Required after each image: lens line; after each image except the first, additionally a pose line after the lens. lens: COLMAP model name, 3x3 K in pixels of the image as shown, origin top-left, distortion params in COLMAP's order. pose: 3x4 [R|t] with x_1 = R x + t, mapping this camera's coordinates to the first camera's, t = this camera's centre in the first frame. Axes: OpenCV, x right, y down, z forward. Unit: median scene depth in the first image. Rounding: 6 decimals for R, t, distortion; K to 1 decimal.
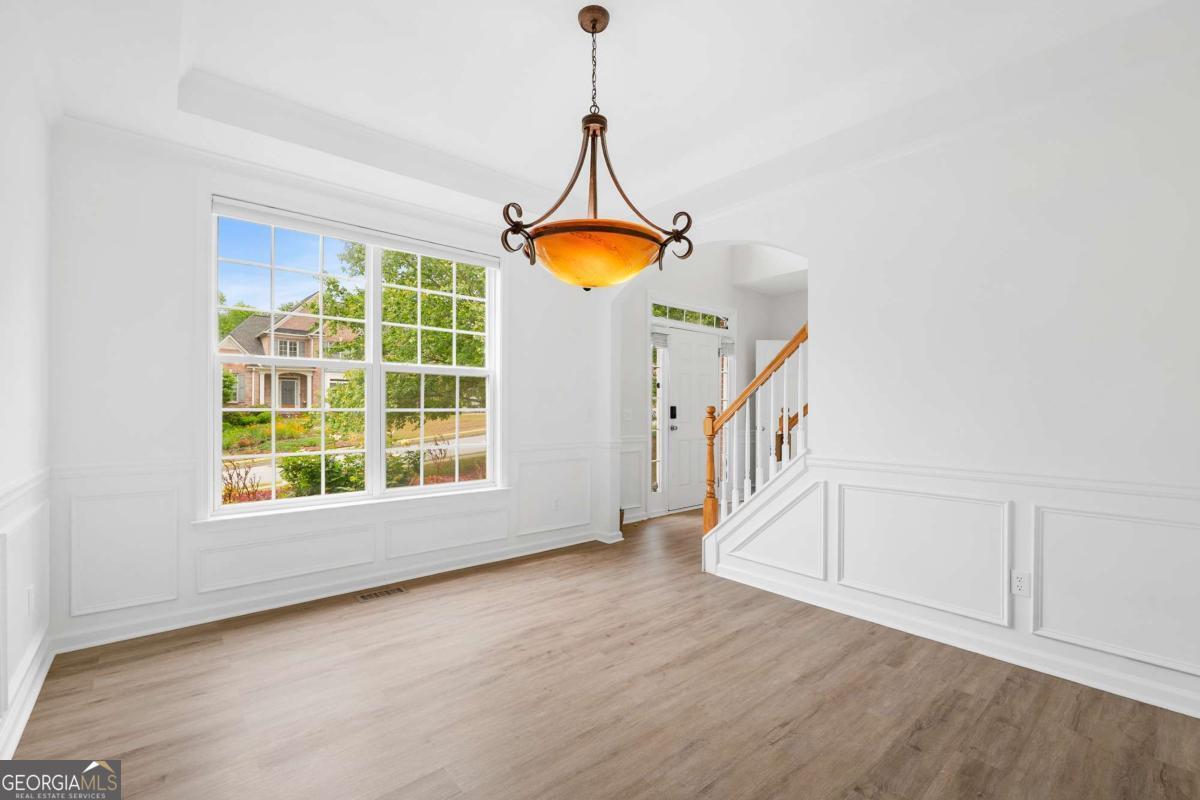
lens RADIAL K [[513.6, 0, 599.5], [0, 513.6, 404.2], [0, 0, 1]] dist [-0.006410, -0.000041]
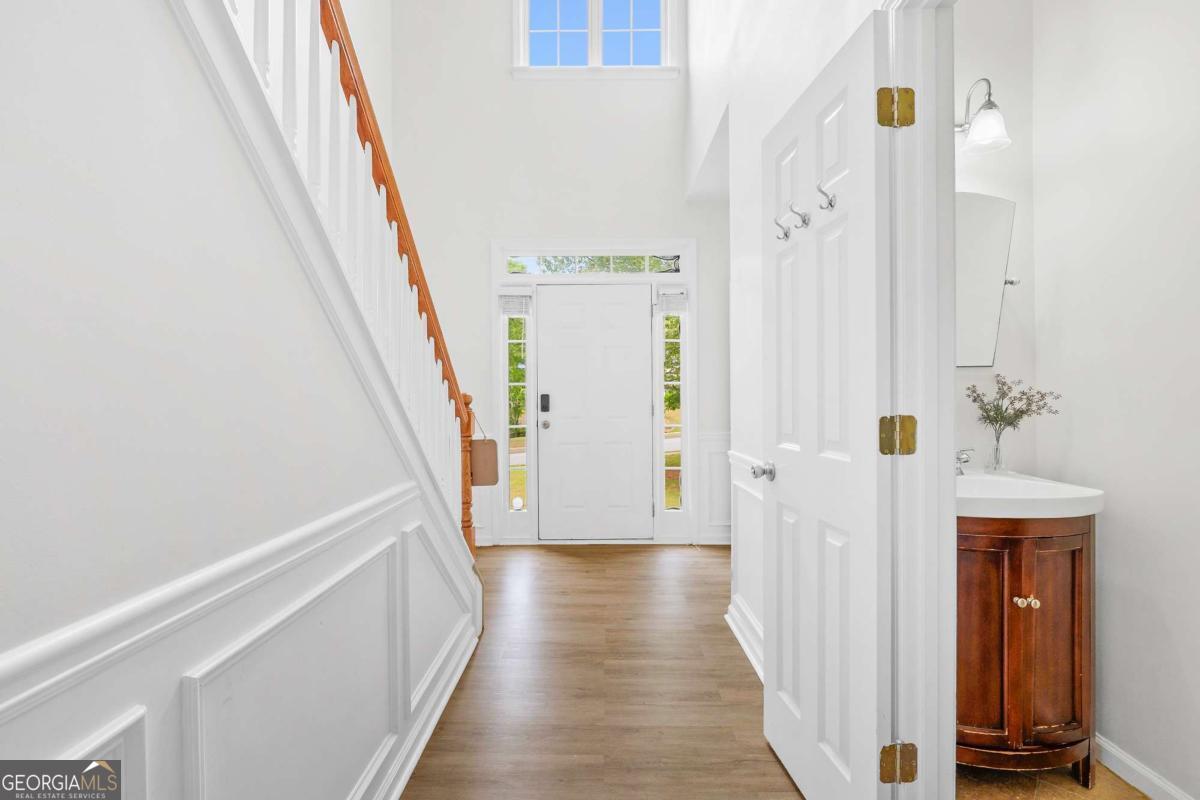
lens RADIAL K [[513.6, 0, 599.5], [0, 513.6, 404.2], [0, 0, 1]] dist [-0.006410, -0.000041]
pose [[0.754514, -0.004376, -0.656270, 0.634641], [0.013609, 0.999867, 0.008979, 0.011572], [0.656143, -0.015706, 0.754473, 0.483436]]
